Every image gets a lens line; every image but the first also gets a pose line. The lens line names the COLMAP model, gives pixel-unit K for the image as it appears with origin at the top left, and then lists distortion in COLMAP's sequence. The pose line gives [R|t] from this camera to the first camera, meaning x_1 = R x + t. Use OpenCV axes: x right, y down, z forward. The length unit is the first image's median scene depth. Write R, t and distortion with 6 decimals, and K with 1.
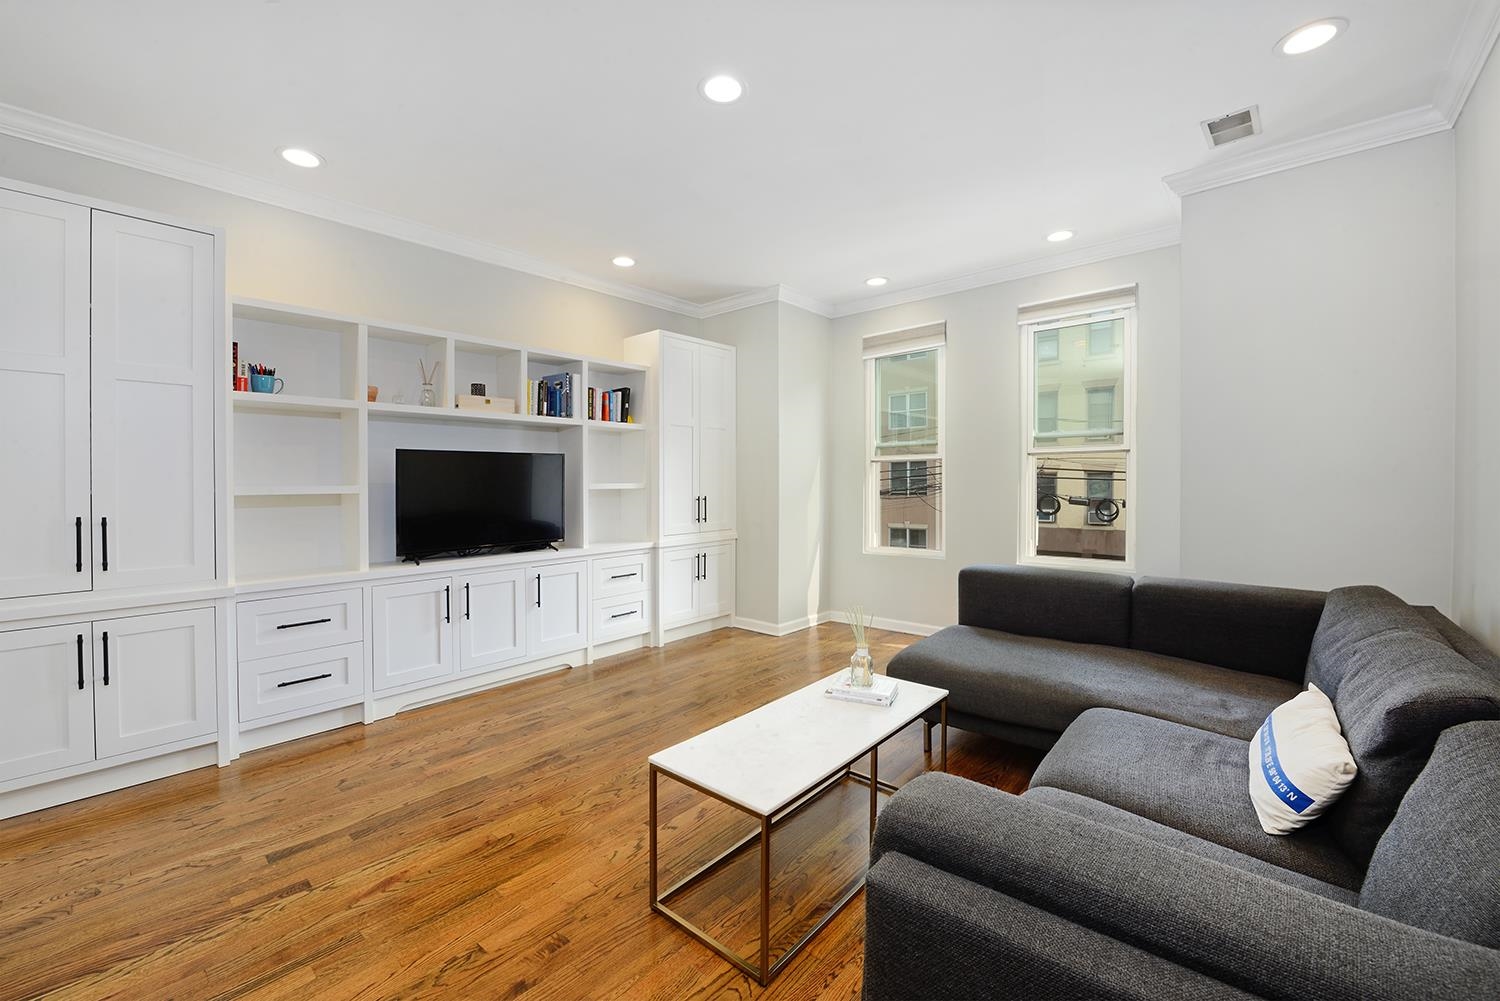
lens RADIAL K [[599.8, 0, 750.0], [0, 599.8, 500.5], [0, 0, 1]] dist [-0.013091, -0.000124]
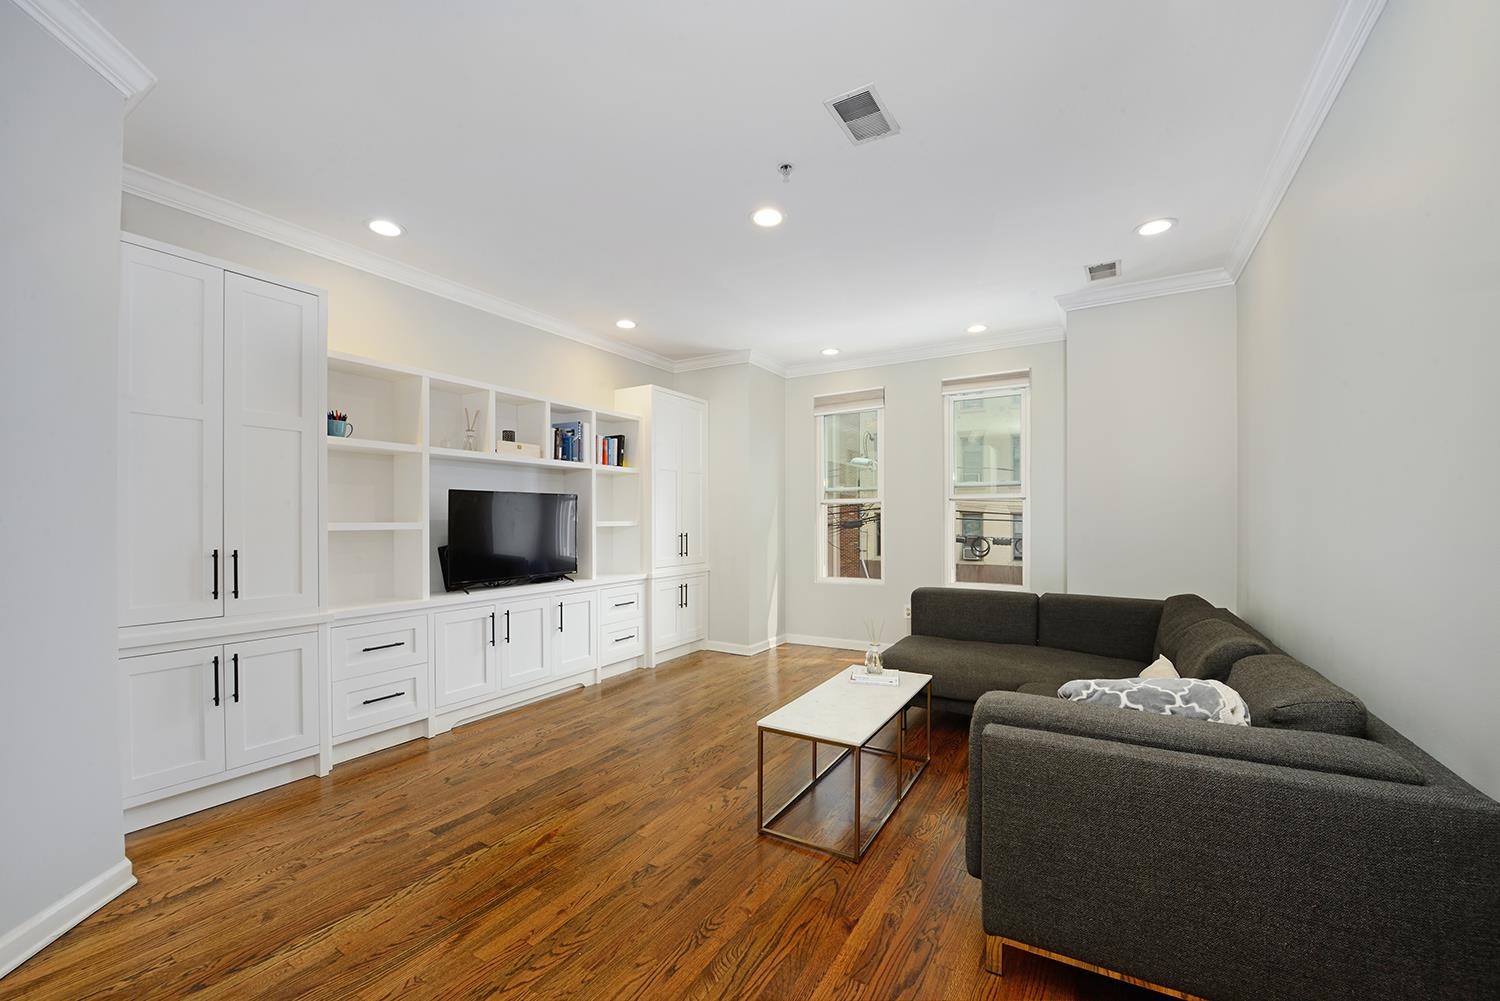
lens RADIAL K [[611.2, 0, 757.8], [0, 611.2, 528.8], [0, 0, 1]] dist [-0.014487, -0.000123]
pose [[0.978886, 0.004234, 0.204364, -0.256812], [-0.001011, 0.999874, -0.015871, 0.004321], [-0.204406, 0.015330, 0.978766, -0.213857]]
